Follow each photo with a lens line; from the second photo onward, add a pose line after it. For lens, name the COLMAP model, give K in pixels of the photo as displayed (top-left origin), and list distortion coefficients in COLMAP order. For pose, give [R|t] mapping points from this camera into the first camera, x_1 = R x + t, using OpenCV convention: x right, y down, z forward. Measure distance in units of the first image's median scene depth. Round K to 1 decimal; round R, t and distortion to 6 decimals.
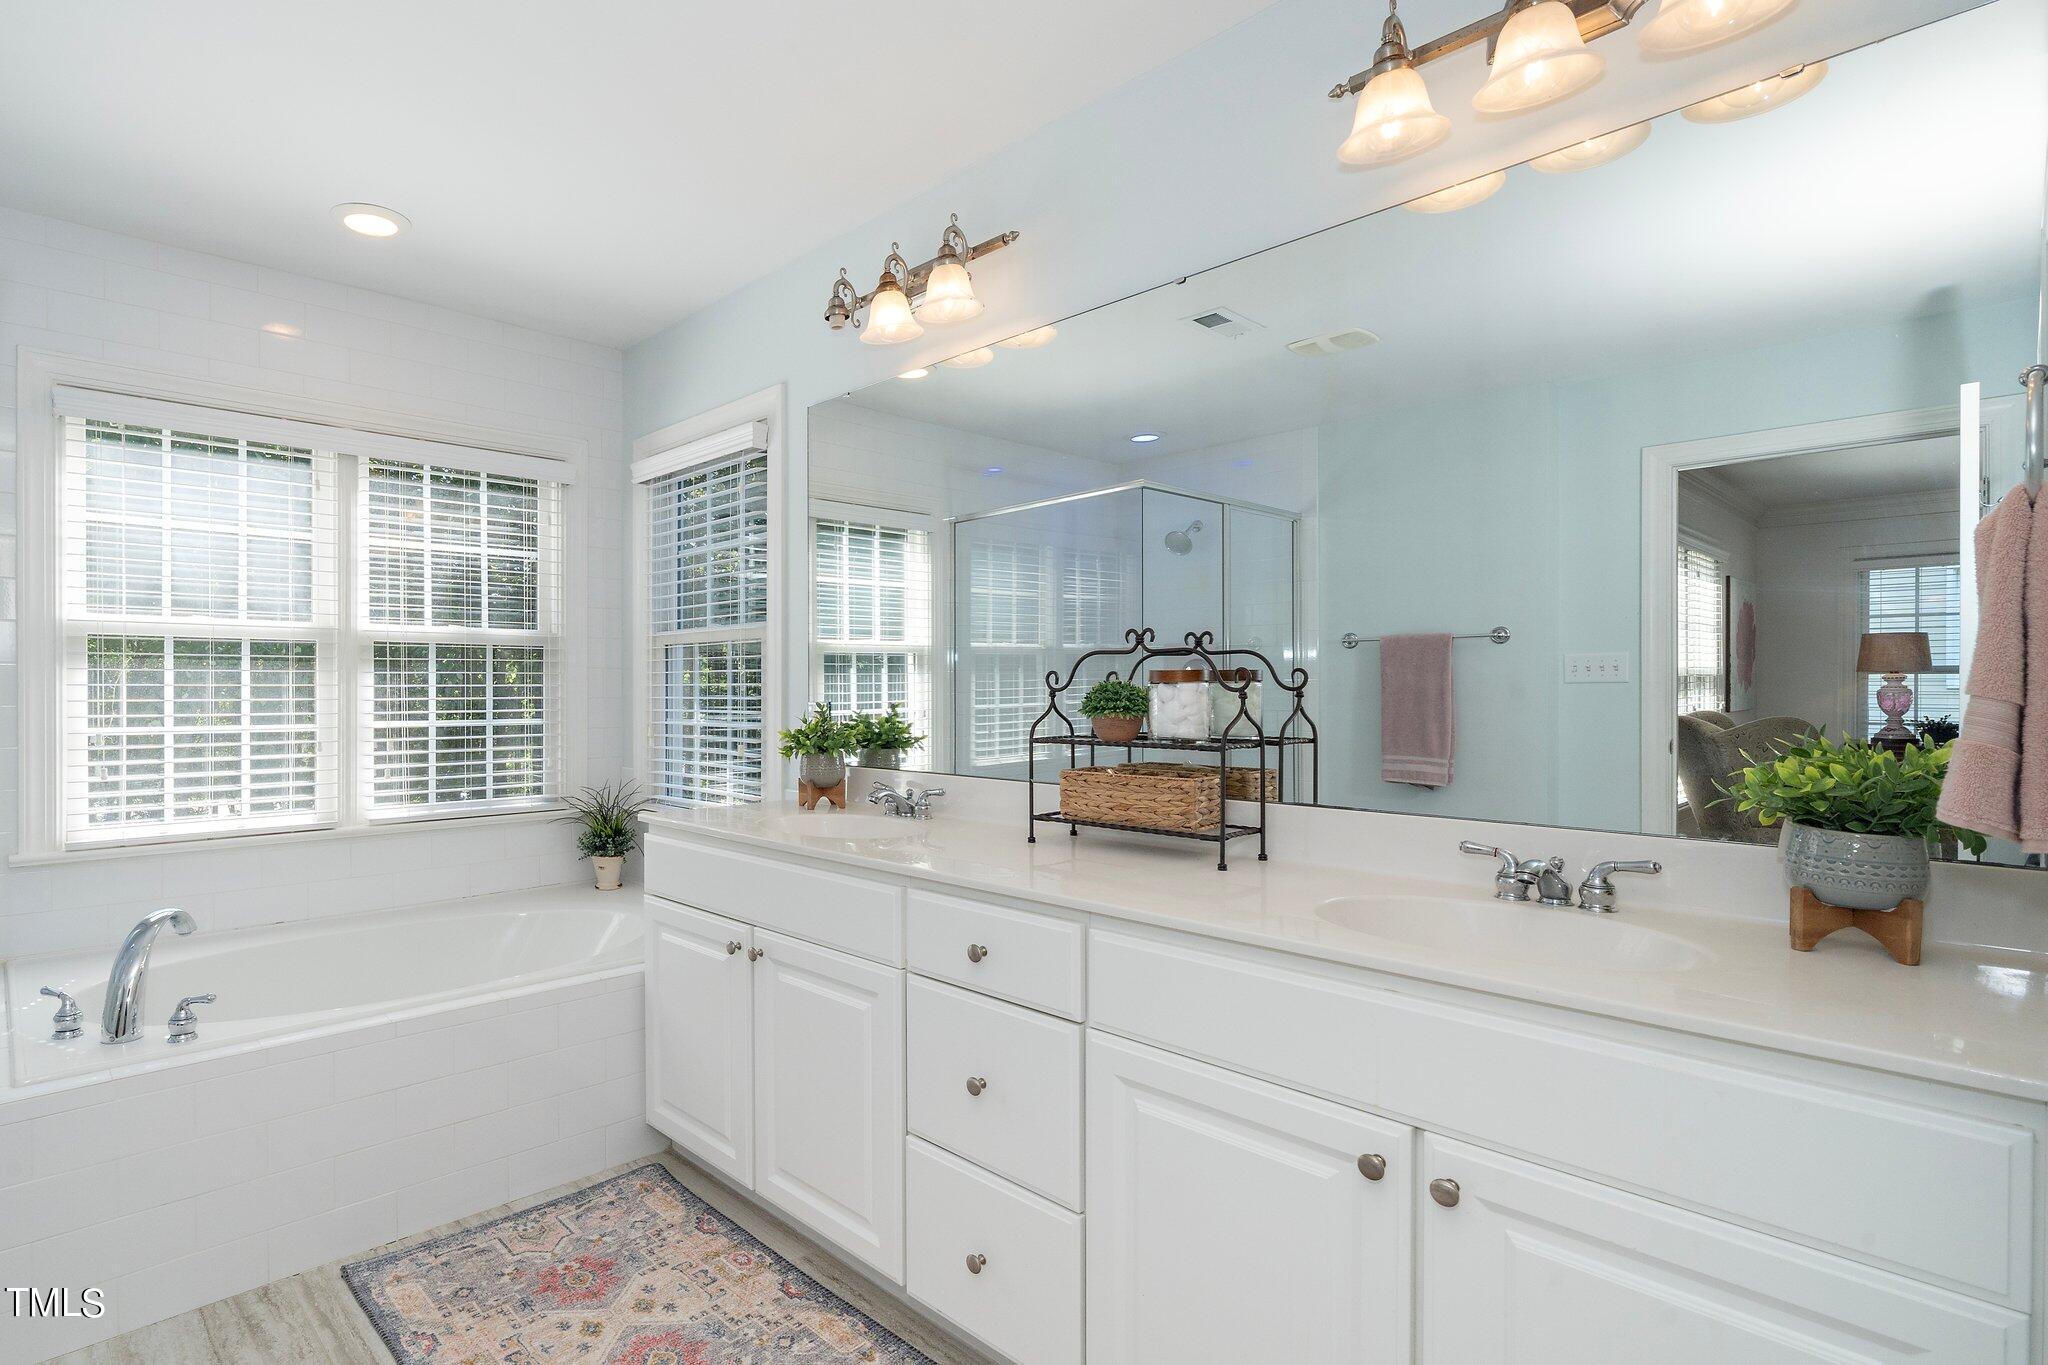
lens RADIAL K [[1034.5, 0, 1017.5], [0, 1034.5, 694.2], [0, 0, 1]] dist [0.000083, 0.000414]
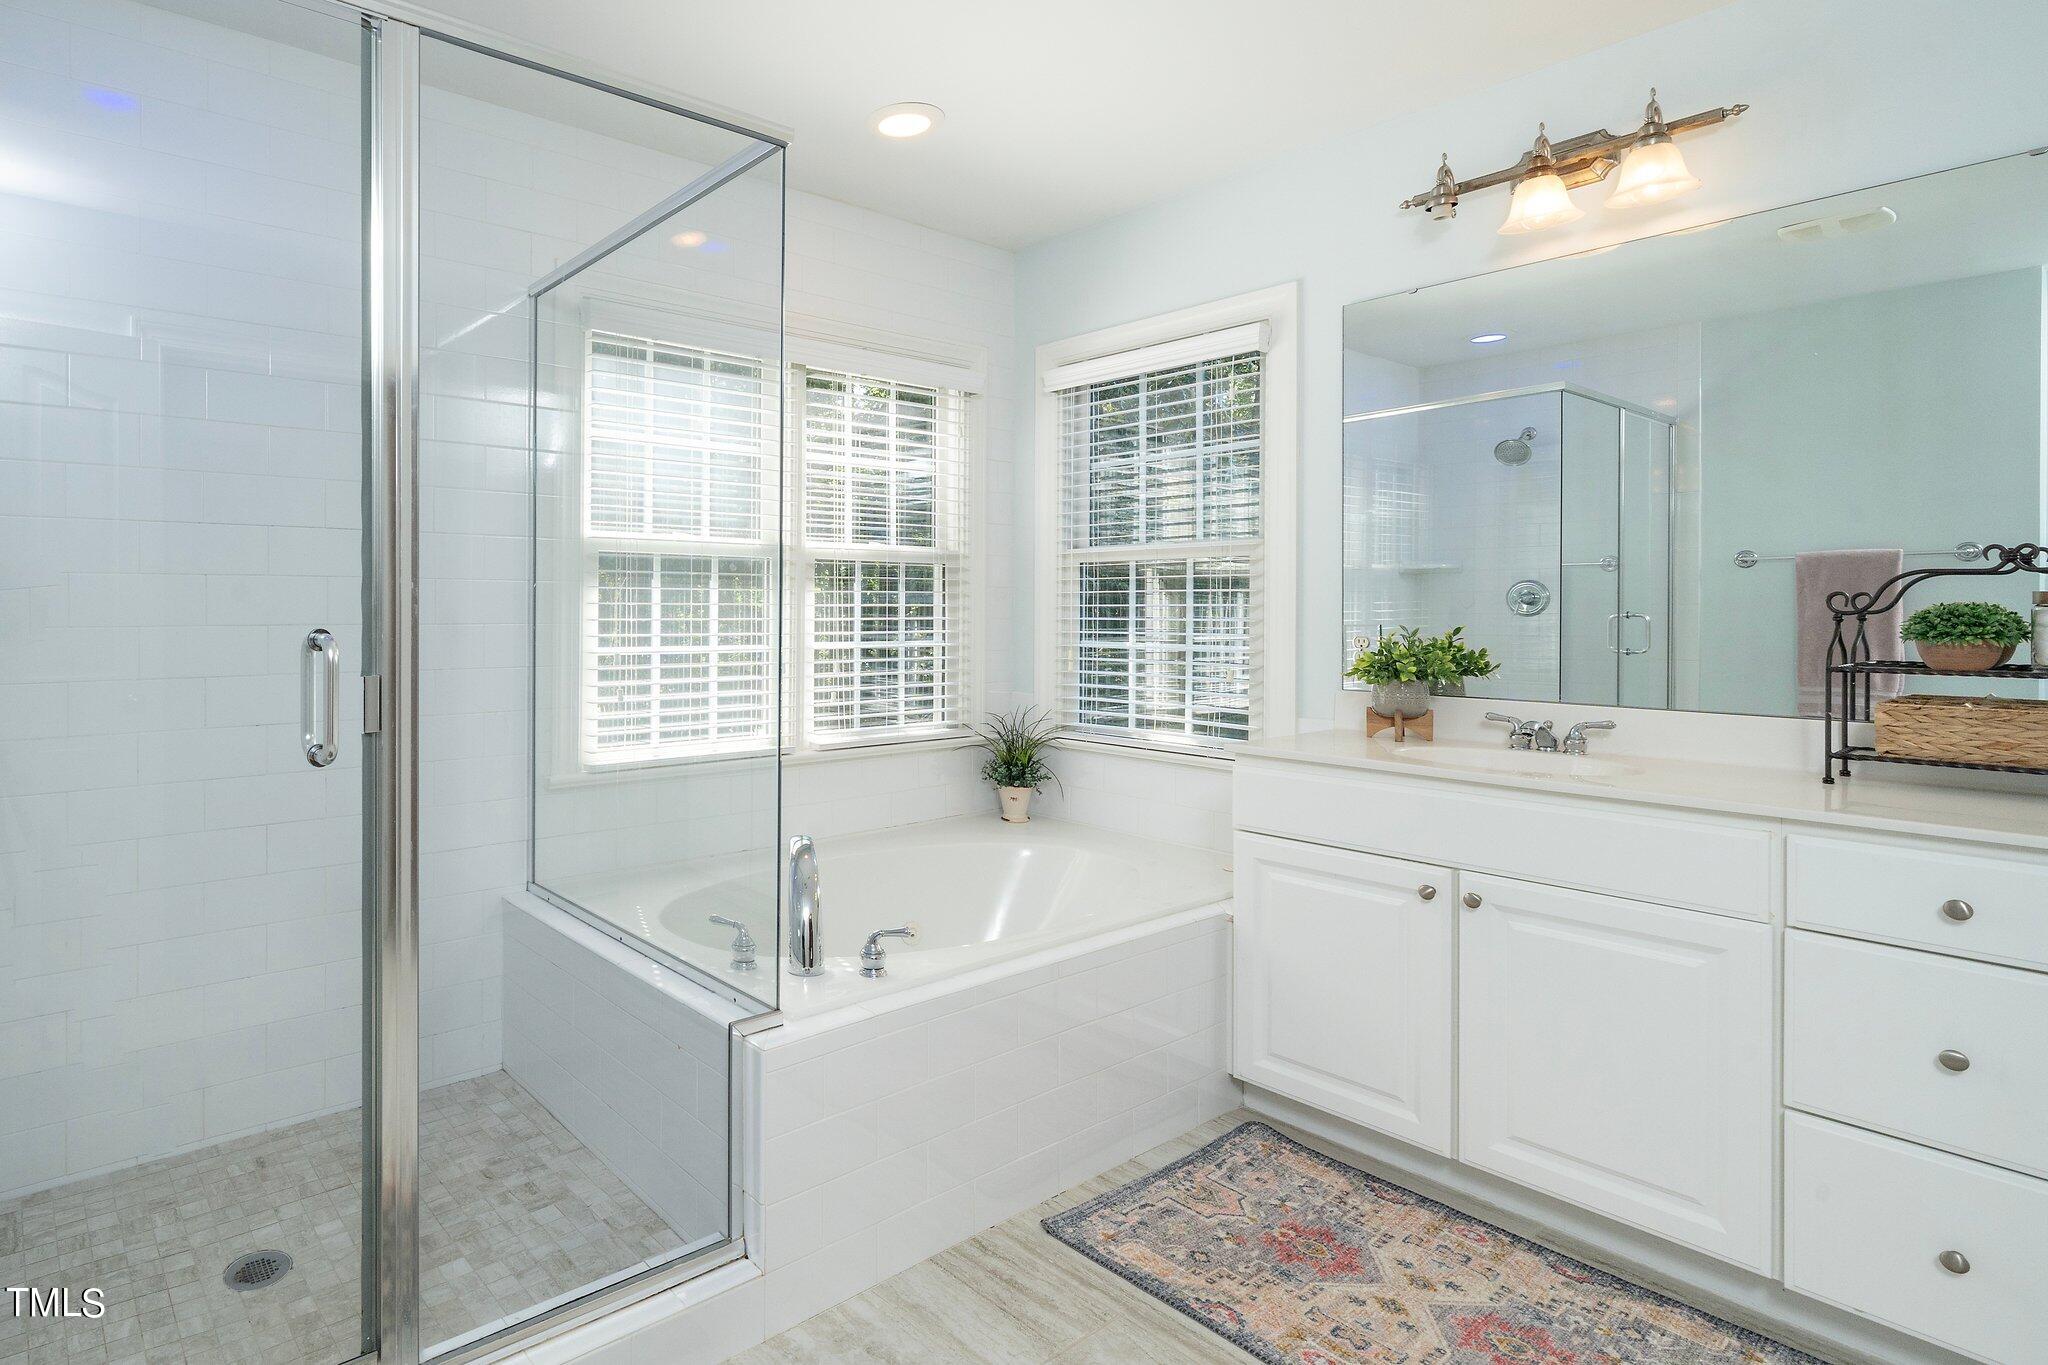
lens RADIAL K [[1100.7, 0, 956.4], [0, 1100.7, 607.5], [0, 0, 1]] dist [-0.000351, 0.001012]
pose [[0.996470, 0.004267, -0.083847, -0.478191], [-0.004979, 0.999953, -0.008285, 0.001973], [0.083807, 0.008673, 0.996444, -0.008078]]
